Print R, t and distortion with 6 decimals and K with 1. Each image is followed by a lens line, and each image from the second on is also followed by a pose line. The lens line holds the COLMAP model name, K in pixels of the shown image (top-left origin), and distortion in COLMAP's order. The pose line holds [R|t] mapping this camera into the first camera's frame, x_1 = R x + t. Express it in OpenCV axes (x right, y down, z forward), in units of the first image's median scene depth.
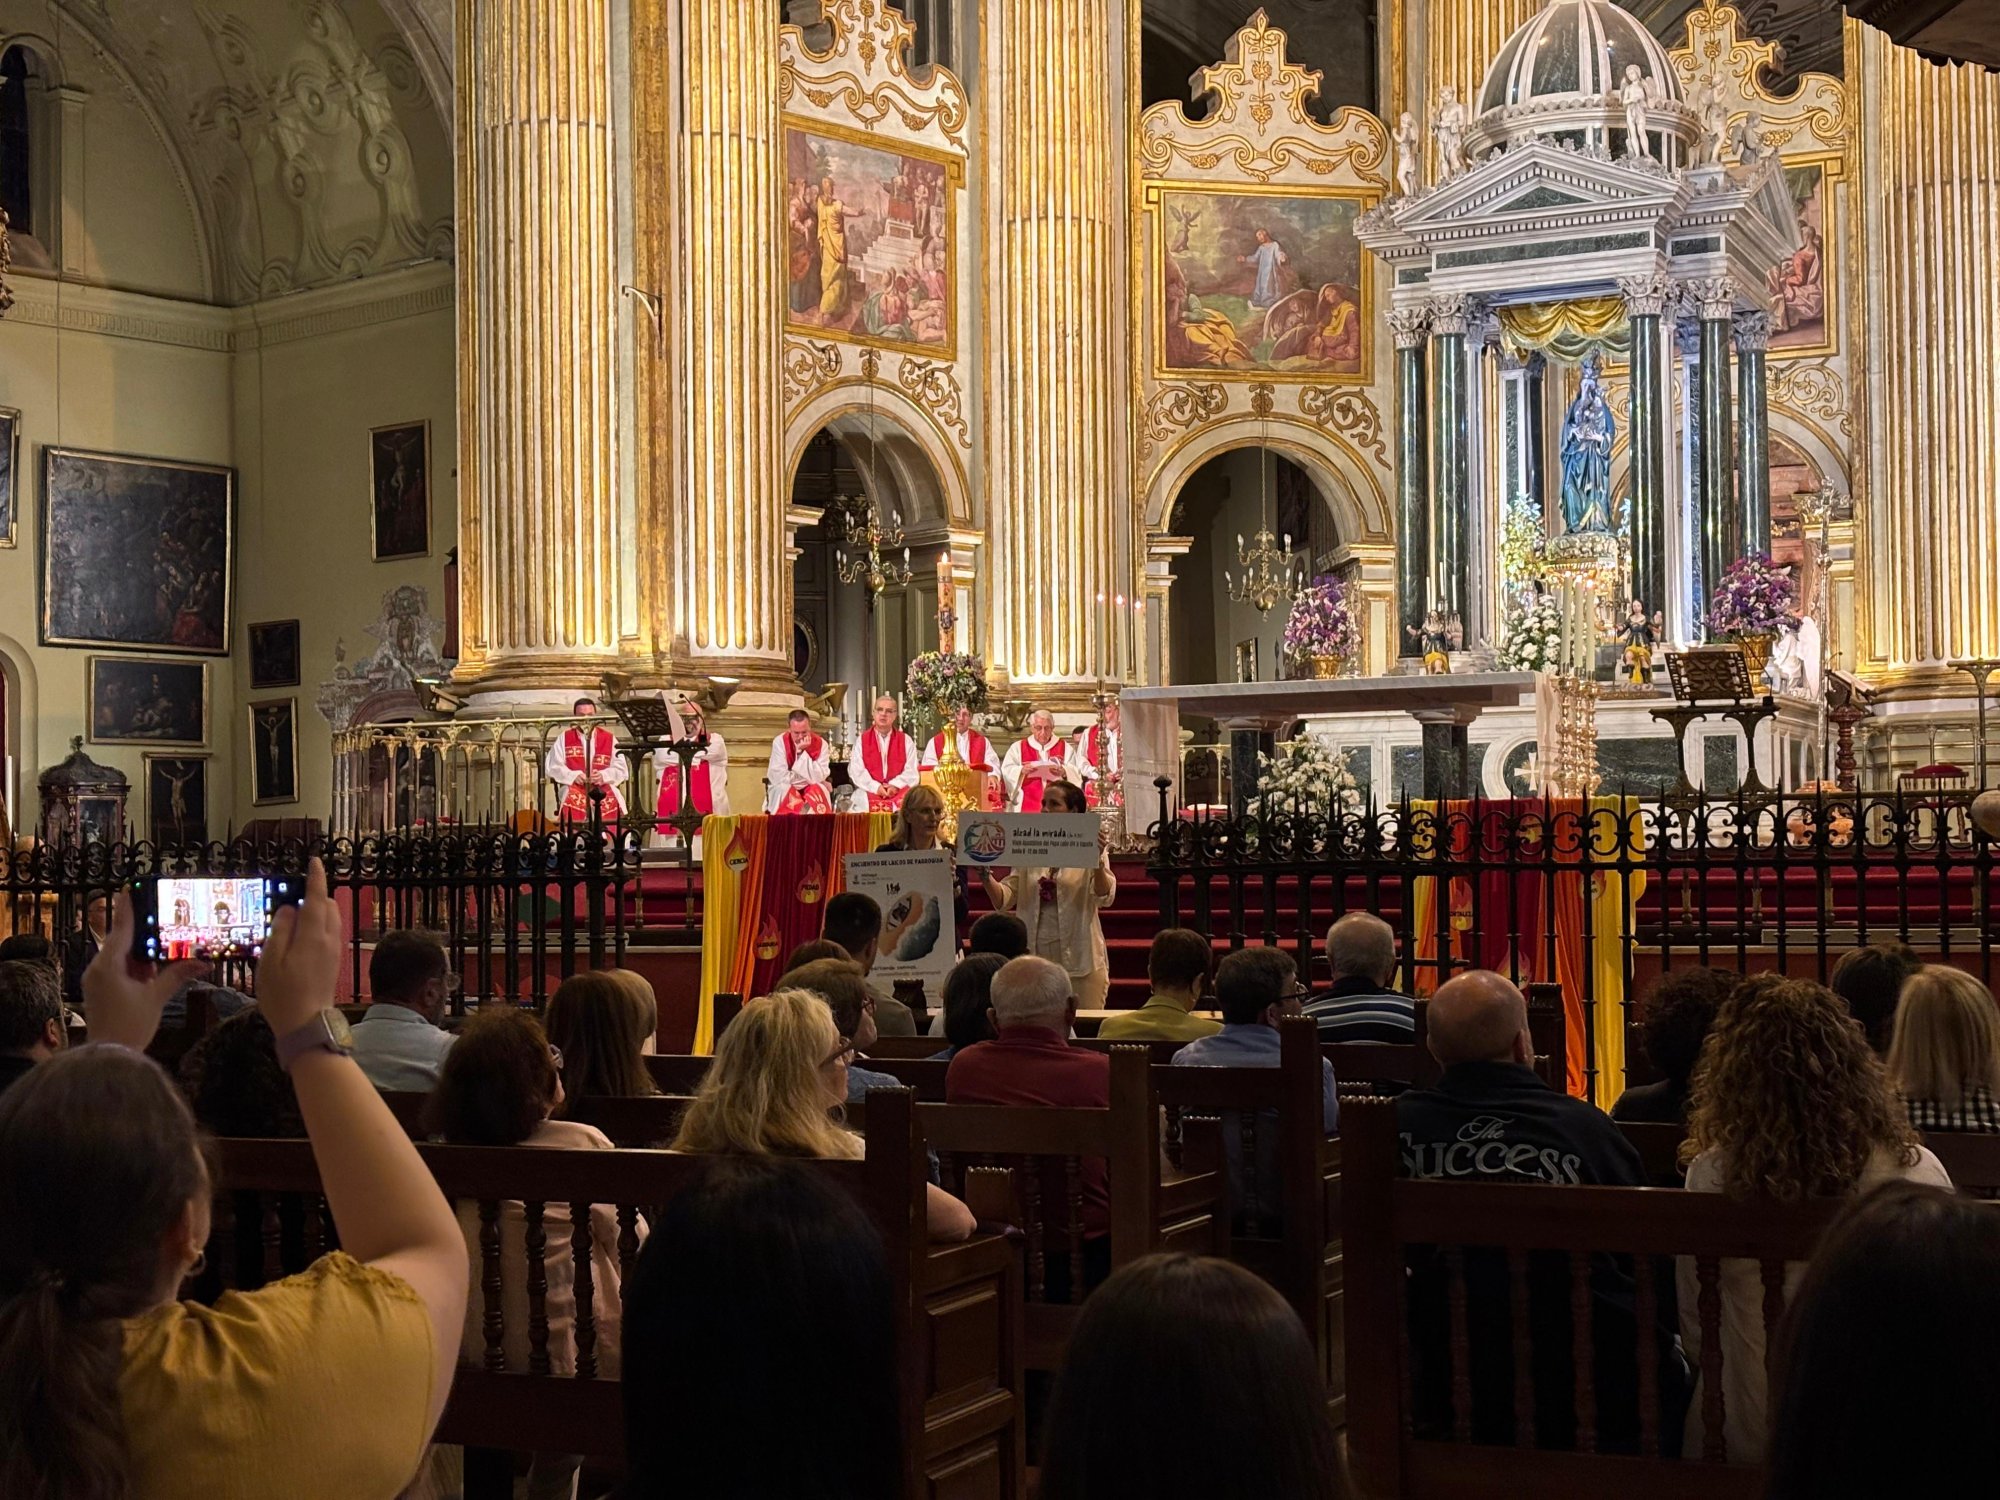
lens RADIAL K [[2968.5, 0, 995.0], [0, 2968.5, 746.6], [0, 0, 1]] dist [0.242431, -0.892356]
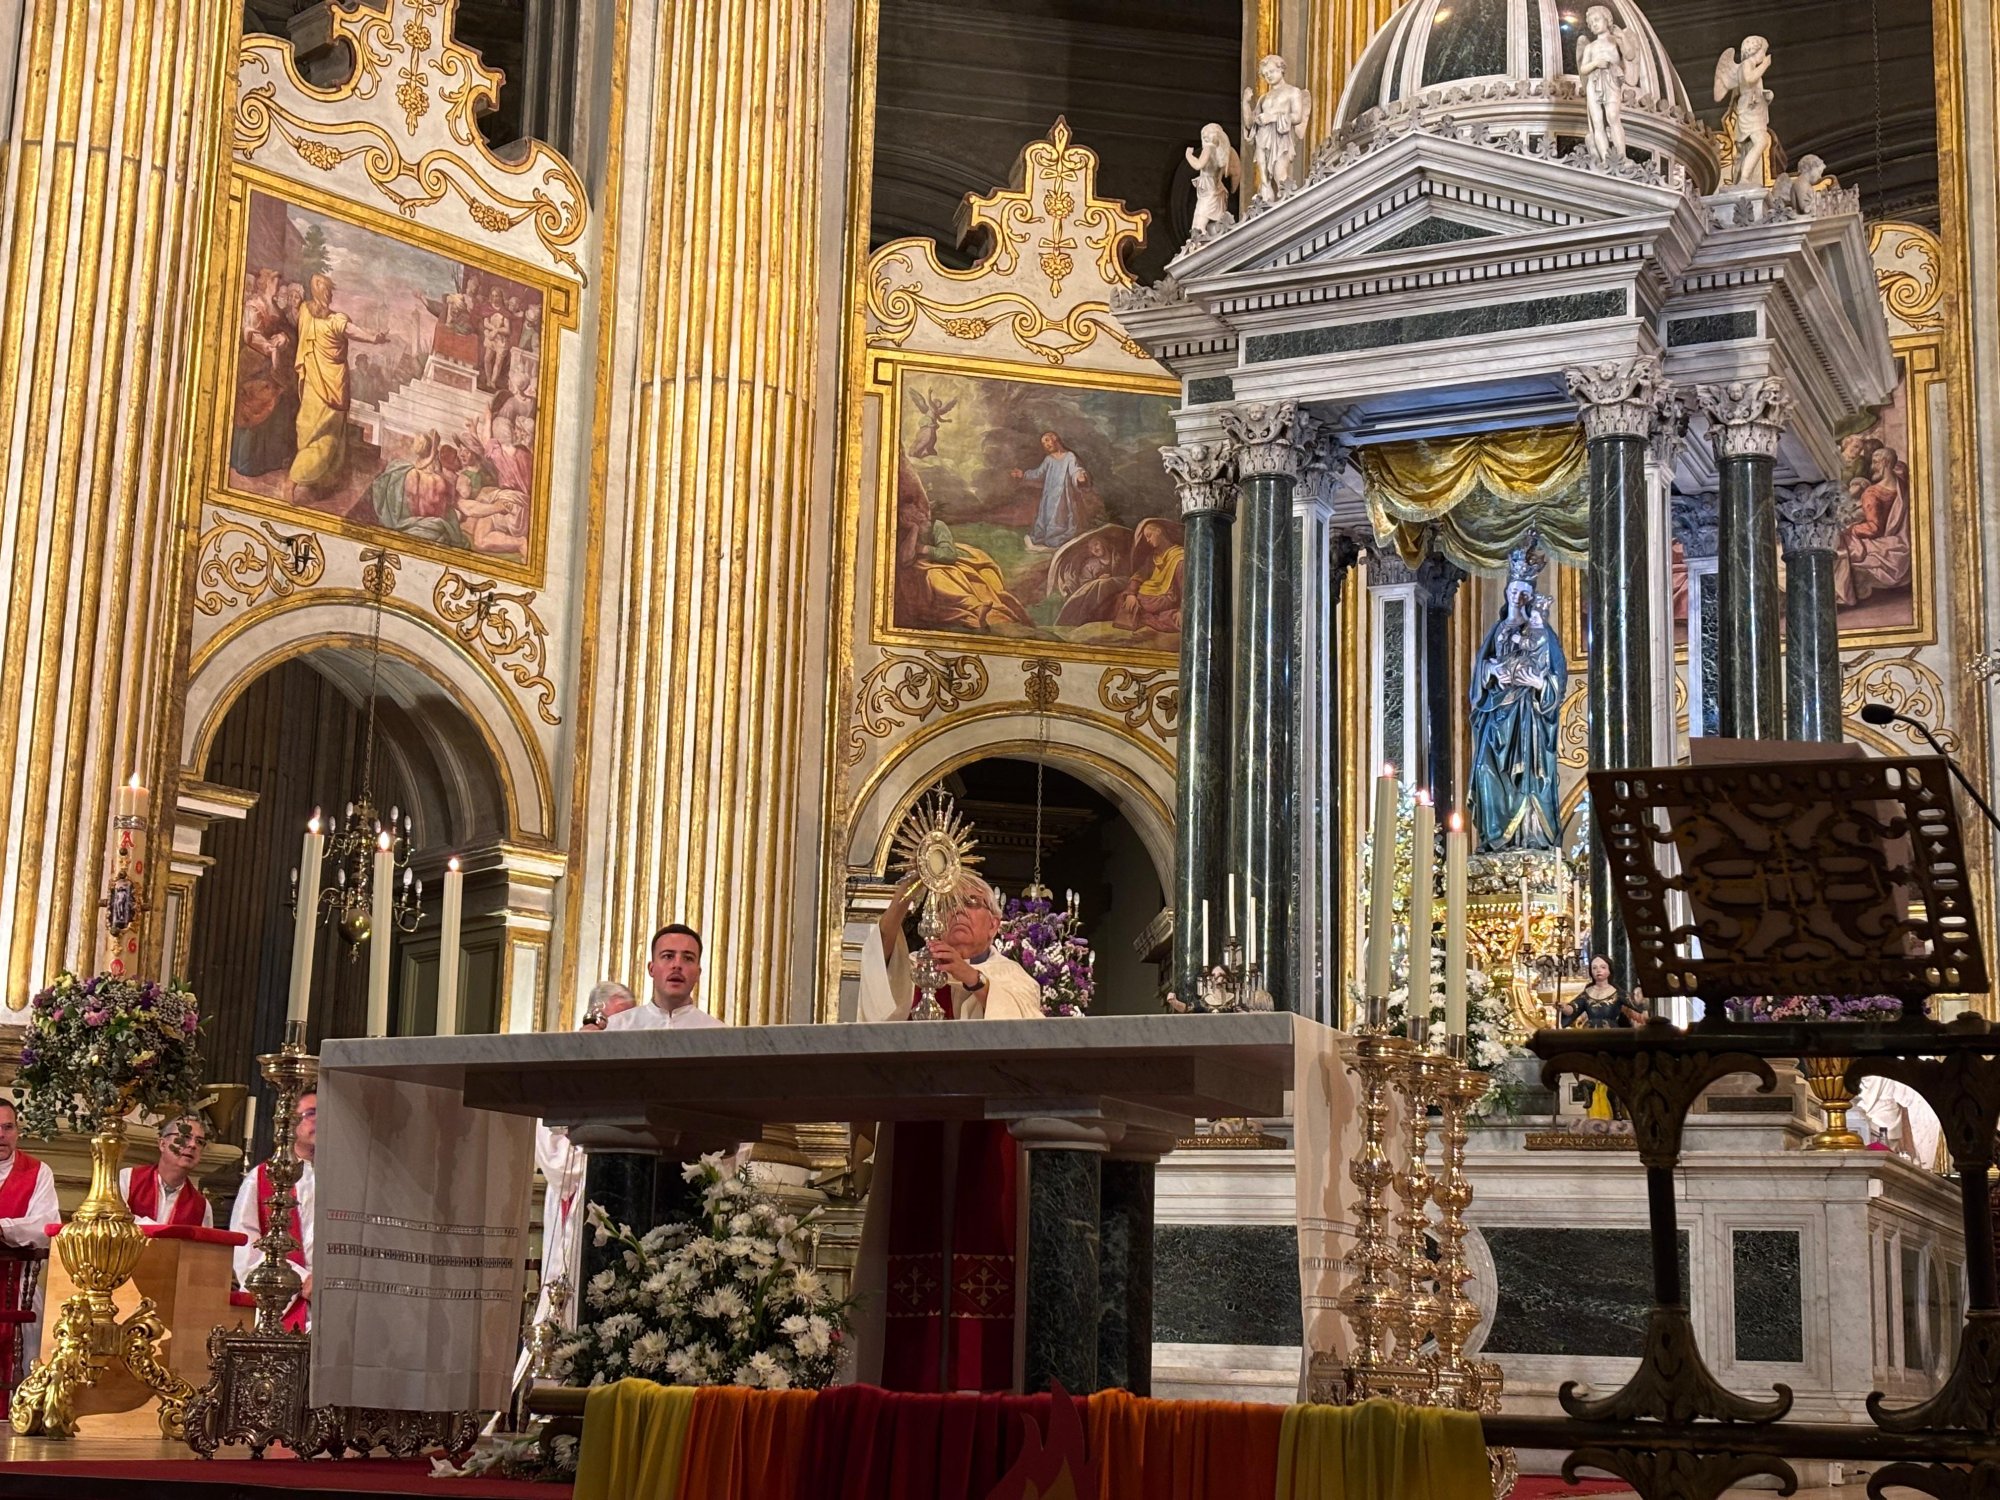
lens RADIAL K [[2968.5, 0, 995.0], [0, 2968.5, 746.6], [0, 0, 1]] dist [0.242431, -0.892356]
pose [[0.999198, 0.039350, -0.007343, 0.091163], [-0.040021, 0.985847, -0.162799, 0.002797], [0.000833, 0.162963, 0.986632, 0.393097]]
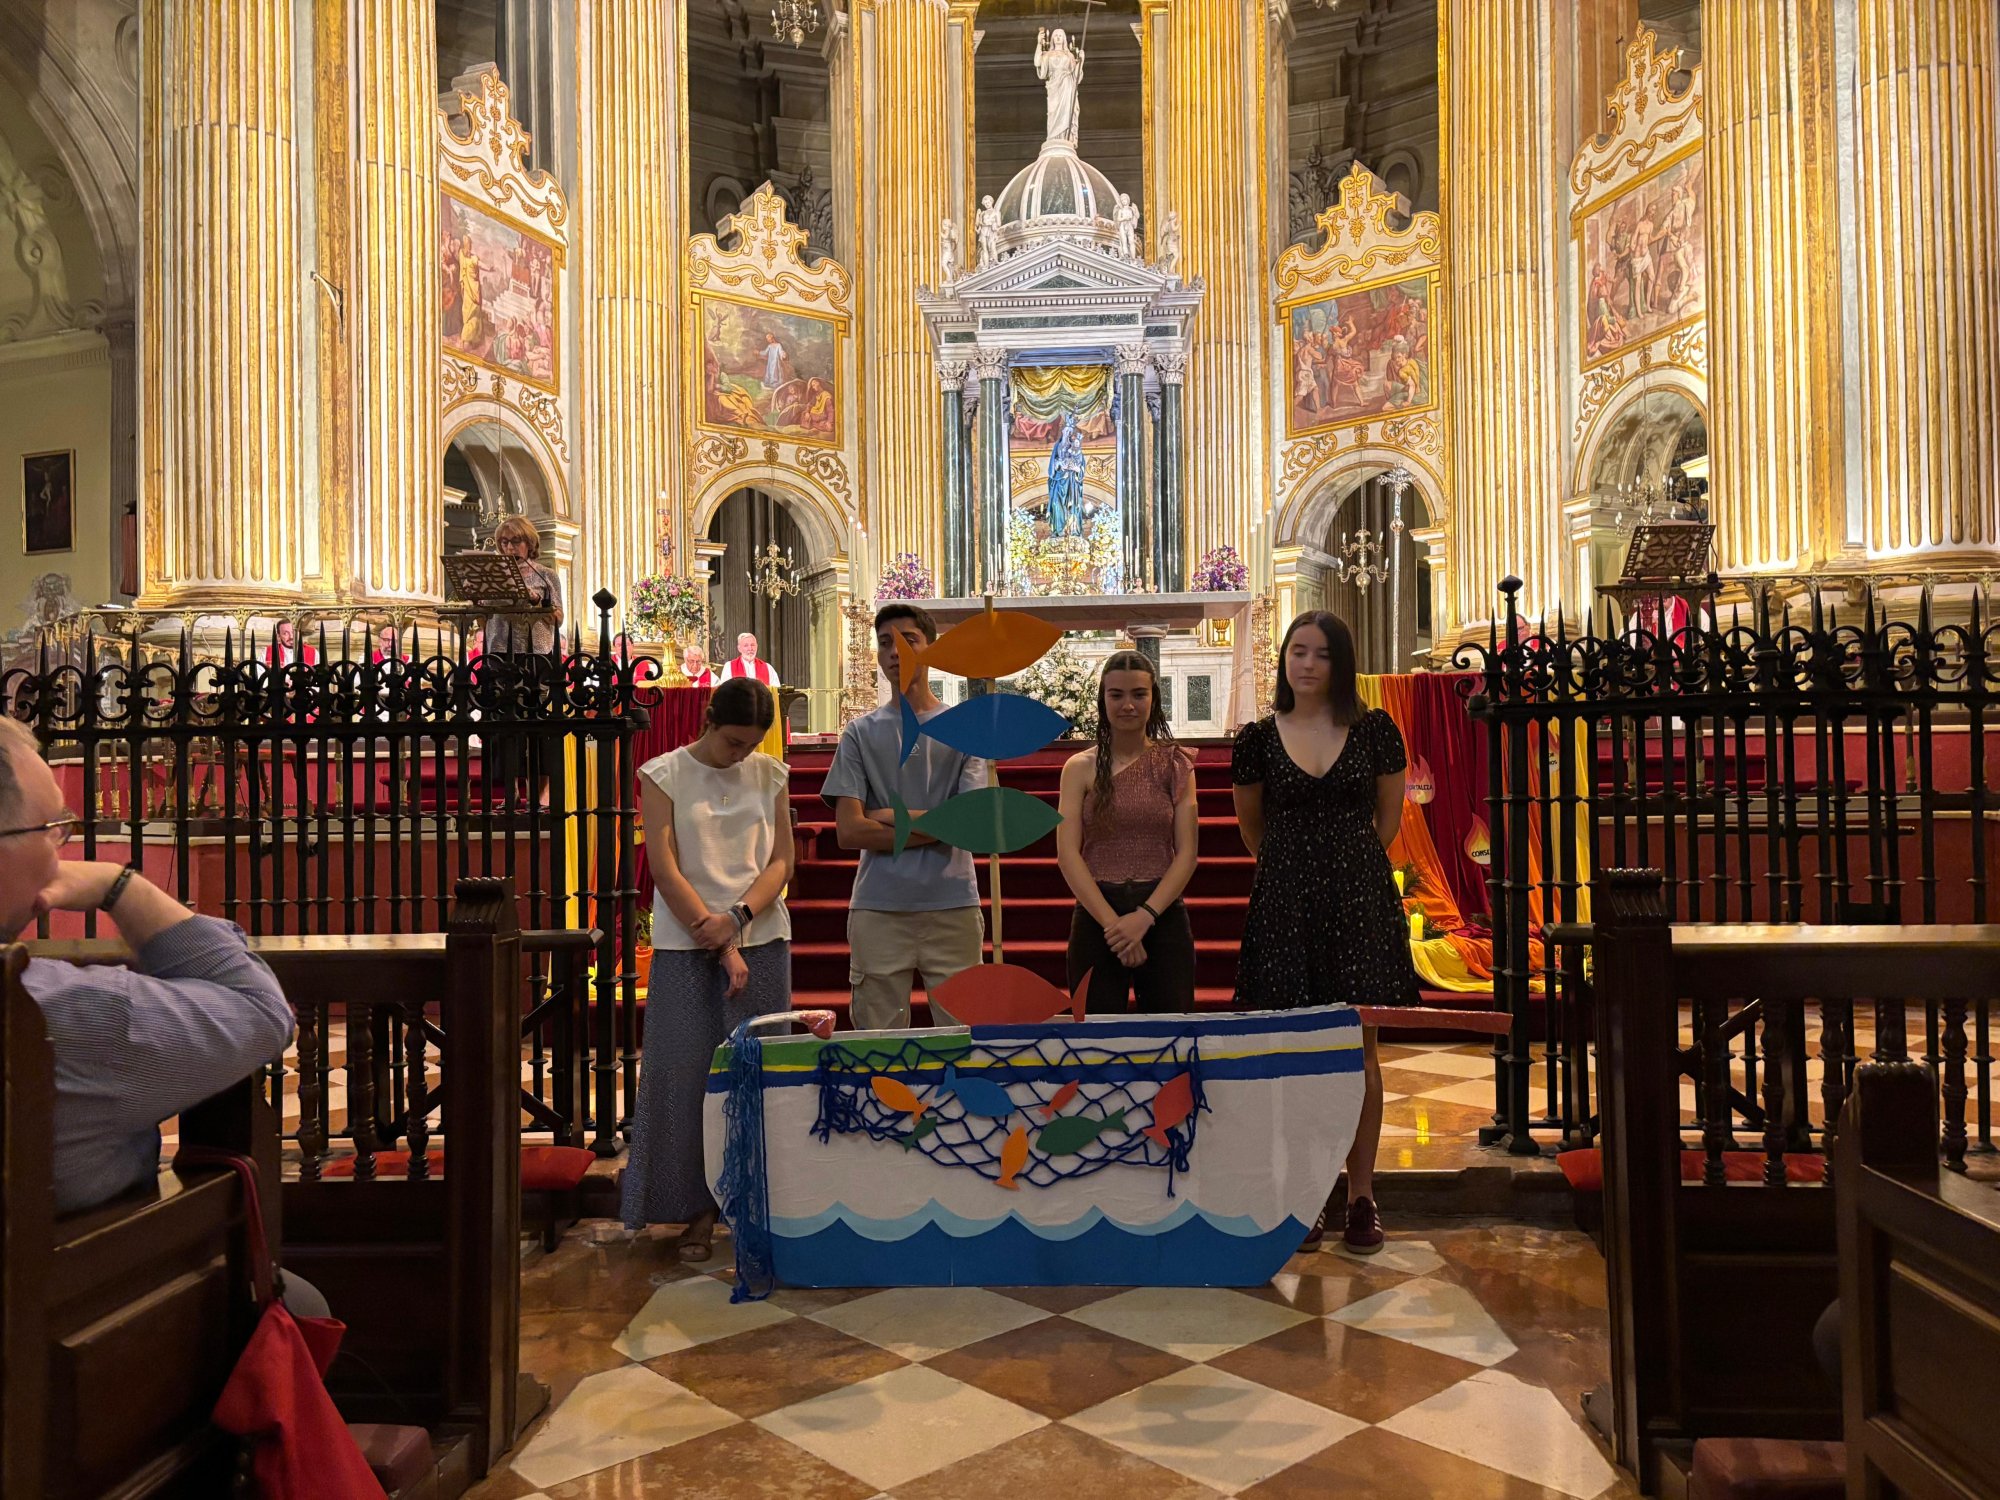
lens RADIAL K [[1504.4, 0, 995.8], [0, 1504.4, 762.3], [0, 0, 1]] dist [0.031195, 0.001487]
pose [[0.928631, 0.006037, 0.370956, -0.083704], [-0.012712, 0.999798, 0.015552, 0.021752], [-0.370788, -0.019158, 0.928520, 0.305843]]
